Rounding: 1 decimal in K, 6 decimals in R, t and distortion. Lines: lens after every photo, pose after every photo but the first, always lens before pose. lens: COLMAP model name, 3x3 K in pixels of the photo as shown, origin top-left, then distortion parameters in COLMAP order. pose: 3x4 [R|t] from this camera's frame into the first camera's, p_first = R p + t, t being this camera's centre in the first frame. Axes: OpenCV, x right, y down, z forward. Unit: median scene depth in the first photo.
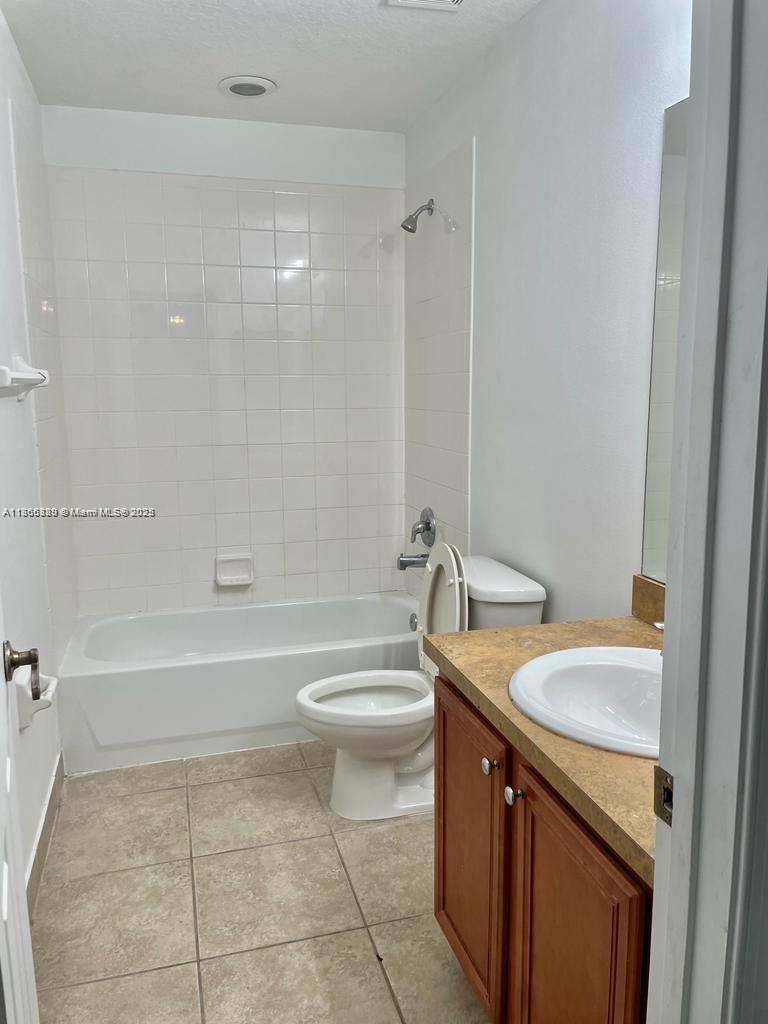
lens RADIAL K [[776.9, 0, 383.8], [0, 776.9, 530.0], [0, 0, 1]] dist [-0.002136, 0.001735]
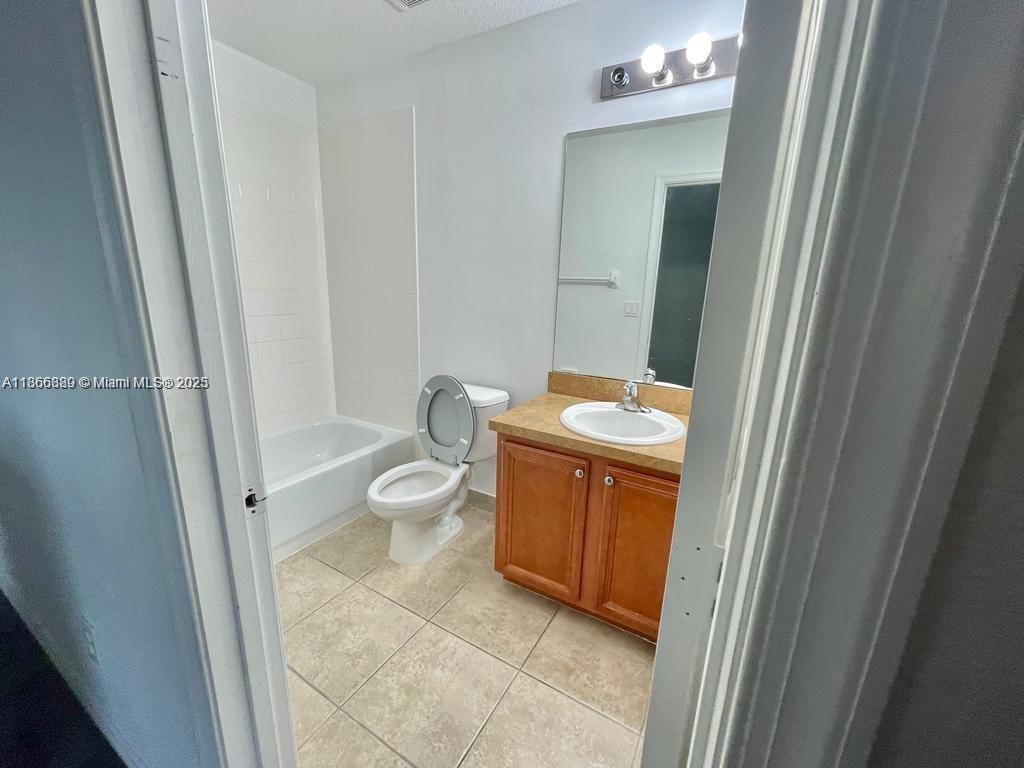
lens RADIAL K [[410.7, 0, 516.6], [0, 410.7, 383.9], [0, 0, 1]] dist [-0.000310, 0.000054]
pose [[0.712685, -0.129297, 0.689465, -0.402902], [0.096337, 0.991594, 0.086375, -0.021688], [-0.694837, 0.004863, 0.719151, 0.319229]]
